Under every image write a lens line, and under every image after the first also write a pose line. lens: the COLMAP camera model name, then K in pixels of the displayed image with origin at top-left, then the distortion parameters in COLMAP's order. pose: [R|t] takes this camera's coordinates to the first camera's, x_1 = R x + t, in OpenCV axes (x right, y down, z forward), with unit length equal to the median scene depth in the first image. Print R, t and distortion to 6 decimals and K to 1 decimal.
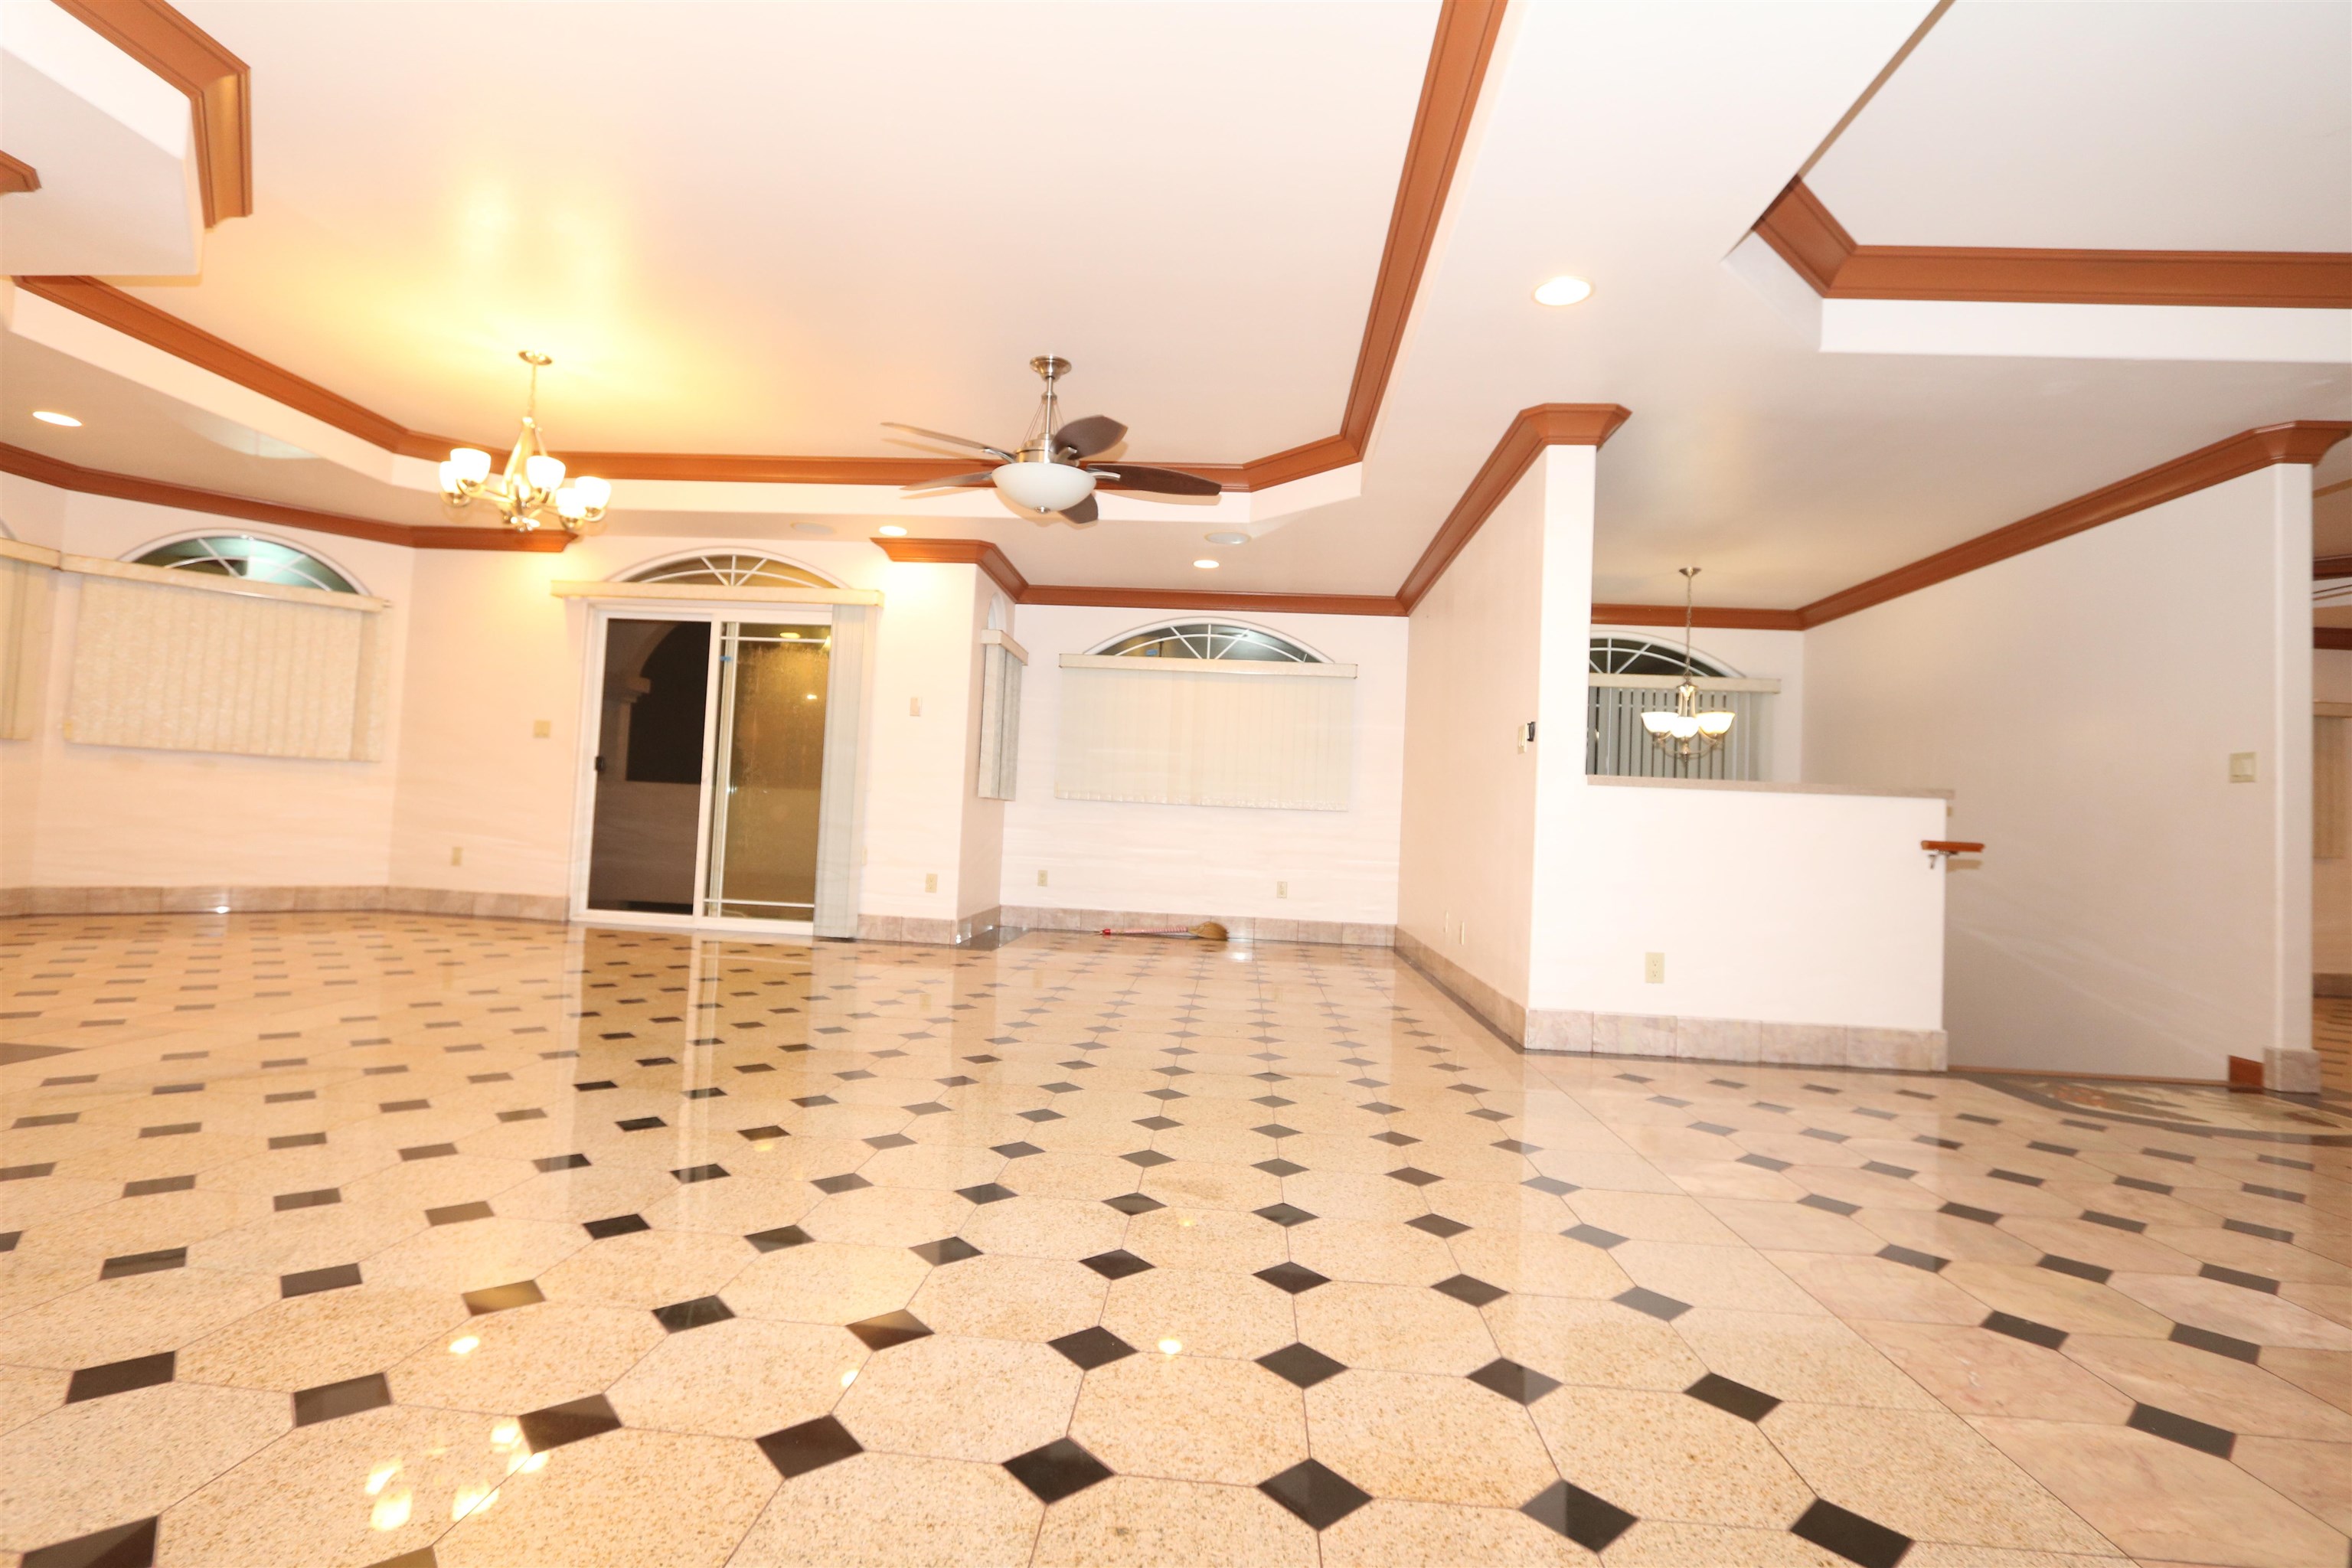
lens RADIAL K [[1078.6, 0, 1176.8], [0, 1078.6, 780.9], [0, 0, 1]] dist [-0.023604, 0.001413]
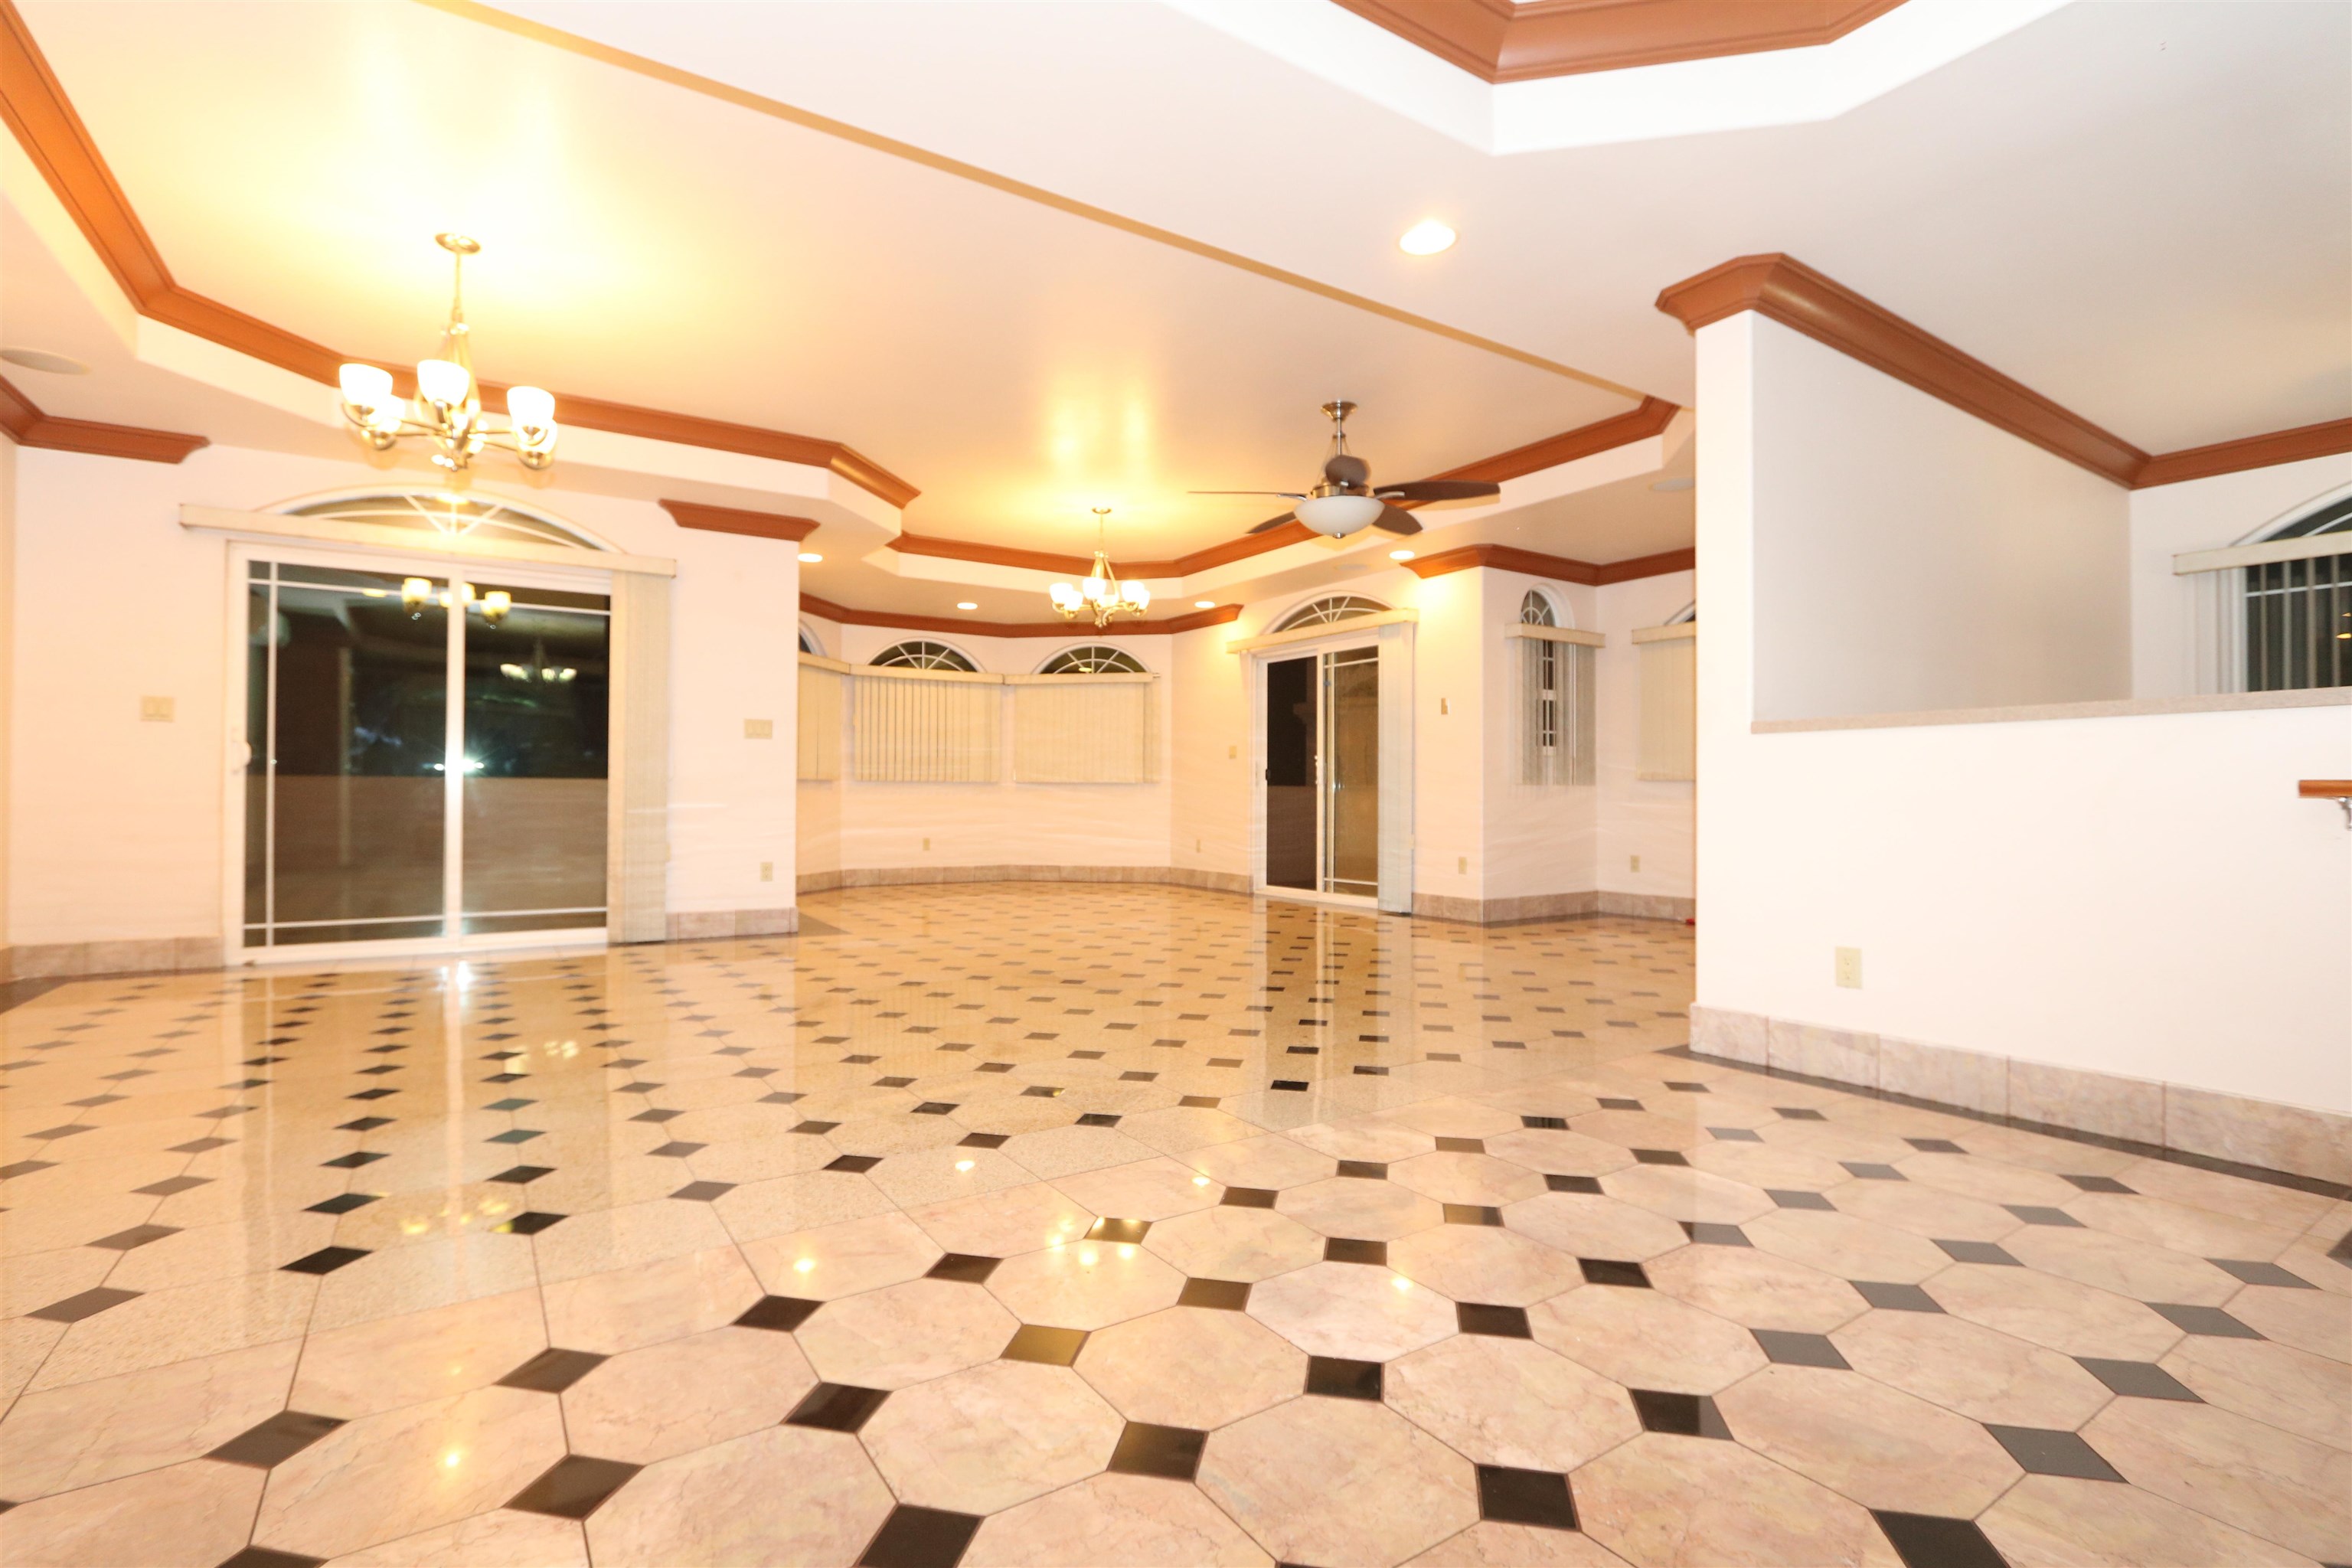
lens RADIAL K [[1078.6, 0, 1152.6], [0, 1078.6, 793.2], [0, 0, 1]] dist [-0.023604, 0.001413]
pose [[0.602915, -0.047049, -0.796417, 0.497461], [0.058516, 0.998179, -0.014670, 0.020820], [0.795657, -0.037759, 0.604570, 0.099320]]
